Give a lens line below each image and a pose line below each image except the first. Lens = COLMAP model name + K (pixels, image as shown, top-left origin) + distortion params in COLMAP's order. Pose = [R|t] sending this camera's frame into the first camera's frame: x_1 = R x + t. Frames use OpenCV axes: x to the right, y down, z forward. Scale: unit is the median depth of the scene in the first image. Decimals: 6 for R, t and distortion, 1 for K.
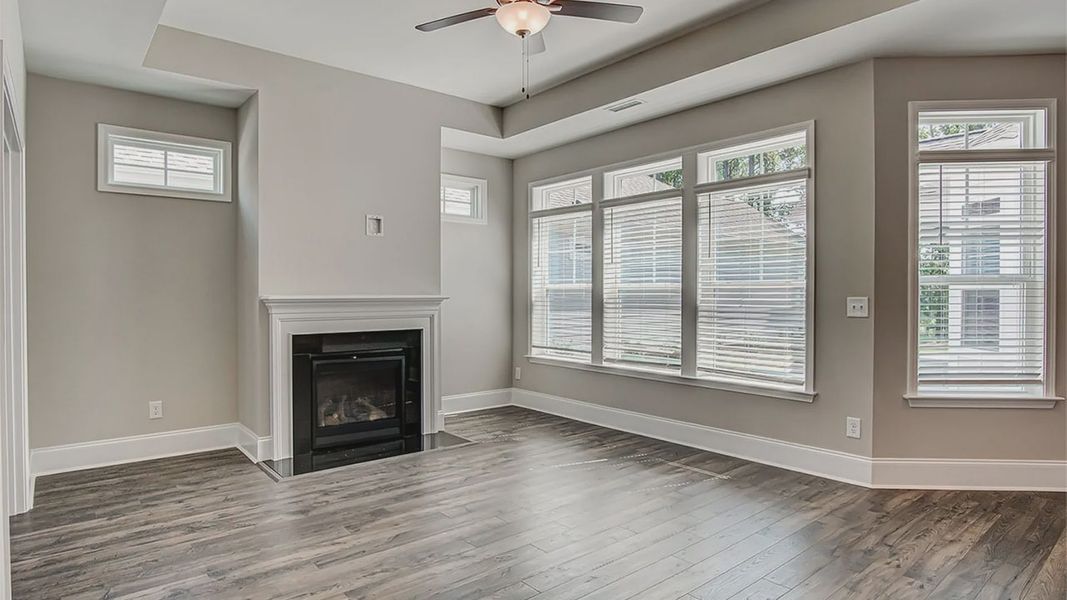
lens RADIAL K [[581.8, 0, 527.8], [0, 581.8, 302.0], [0, 0, 1]] dist [-0.034228, 0.007621]
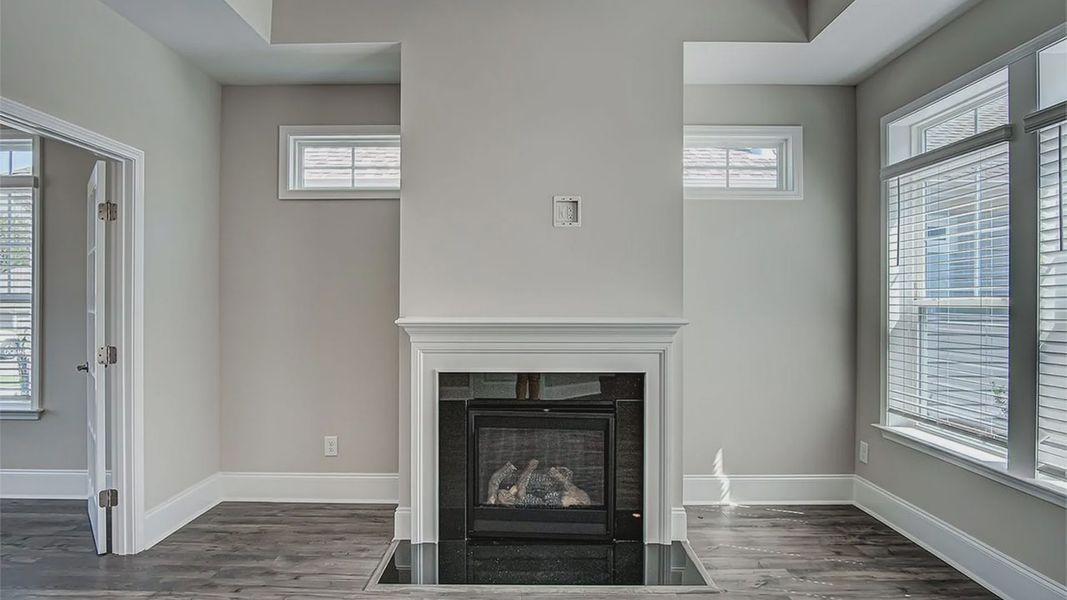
lens RADIAL K [[581.8, 0, 525.4], [0, 581.8, 301.0], [0, 0, 1]] dist [-0.034228, 0.007621]
pose [[0.765840, 0.002766, -0.643025, 0.123570], [-0.012456, 0.999867, -0.010534, -0.022693], [0.642910, 0.016077, 0.765773, 0.467472]]
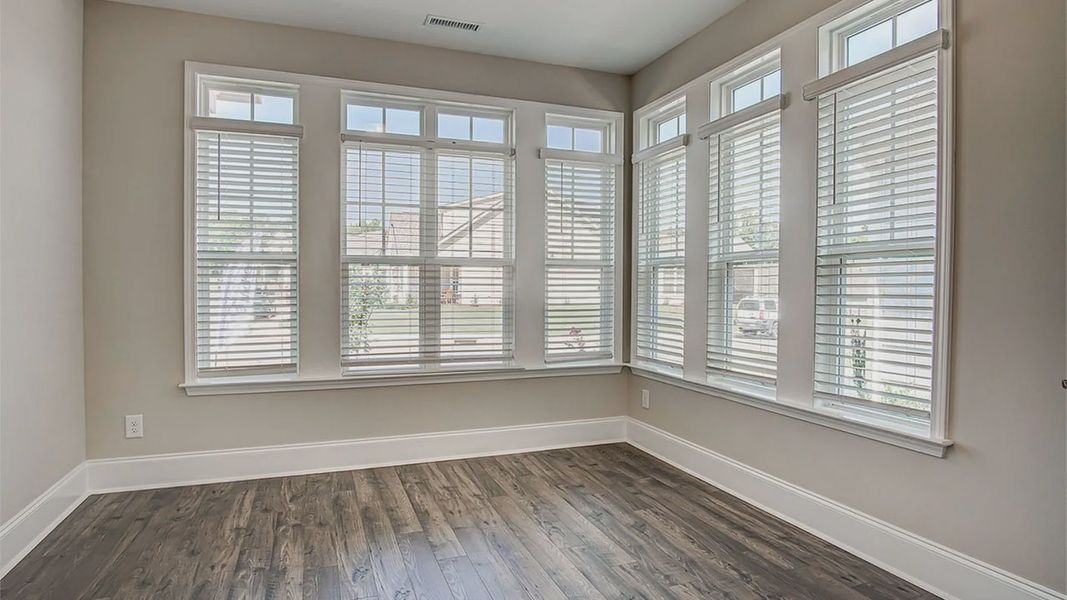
lens RADIAL K [[581.8, 0, 530.8], [0, 581.8, 299.7], [0, 0, 1]] dist [-0.034228, 0.007621]
pose [[-0.318209, 0.021085, -0.947786, -0.365346], [-0.019744, 0.999388, 0.028862, 0.009759], [0.947815, 0.027897, -0.317598, 0.472143]]
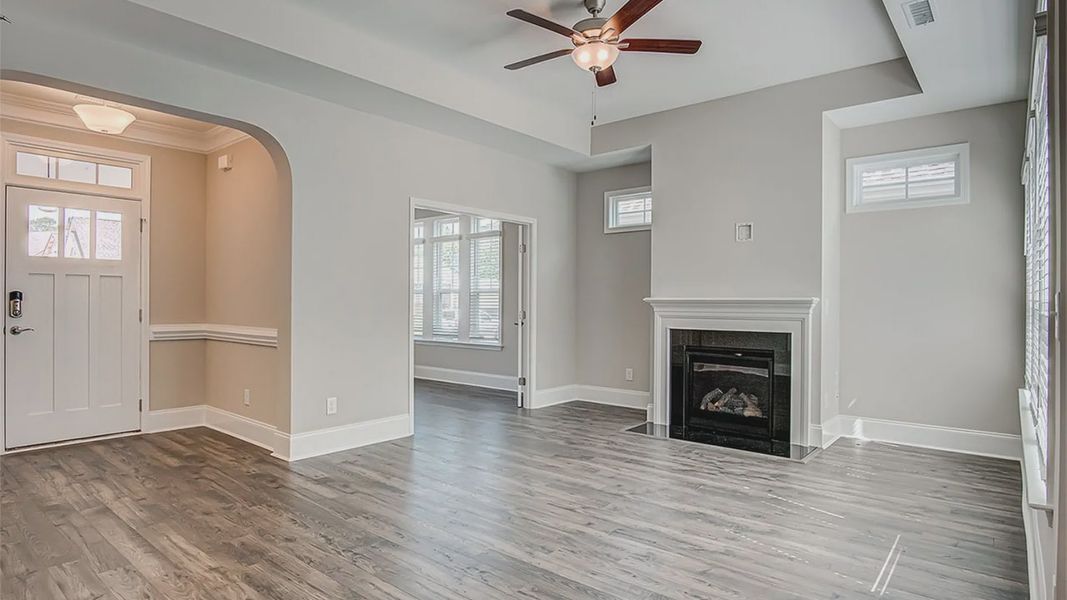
lens RADIAL K [[581.8, 0, 525.9], [0, 581.8, 303.3], [0, 0, 1]] dist [-0.034228, 0.007621]
pose [[0.169793, 0.004349, -0.985470, 0.713855], [-0.019397, 0.999811, 0.001070, 0.005541], [0.985289, 0.018933, 0.169846, 0.429163]]
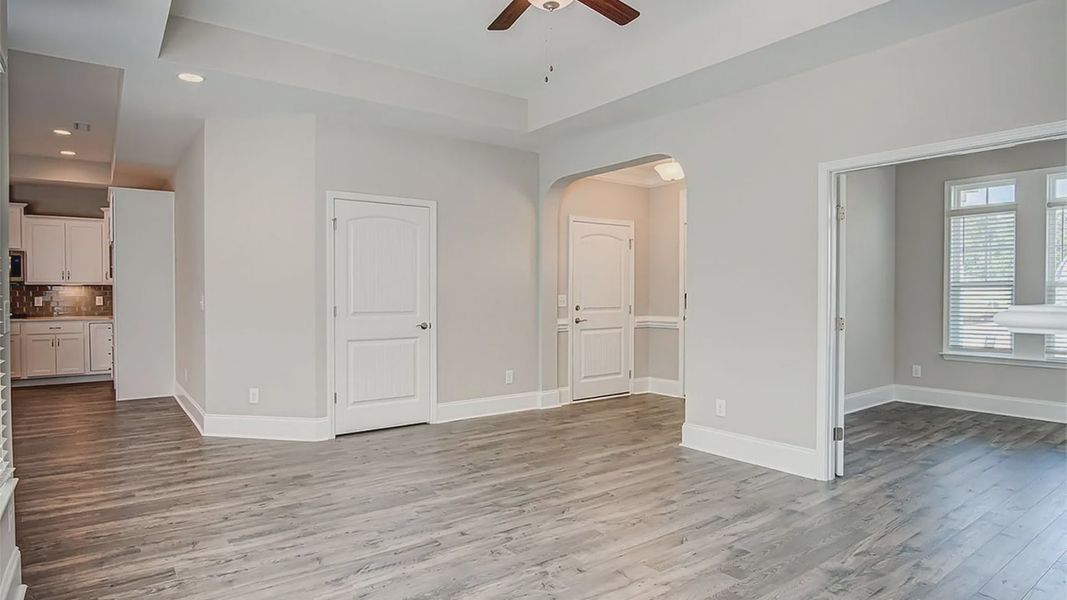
lens RADIAL K [[581.8, 0, 516.1], [0, 581.8, 299.5], [0, 0, 1]] dist [-0.034228, 0.007621]
pose [[-0.997324, 0.002467, 0.073069, -0.013024], [0.004245, 0.999698, 0.024189, -0.017478], [-0.072987, 0.024434, -0.997034, 1.227420]]
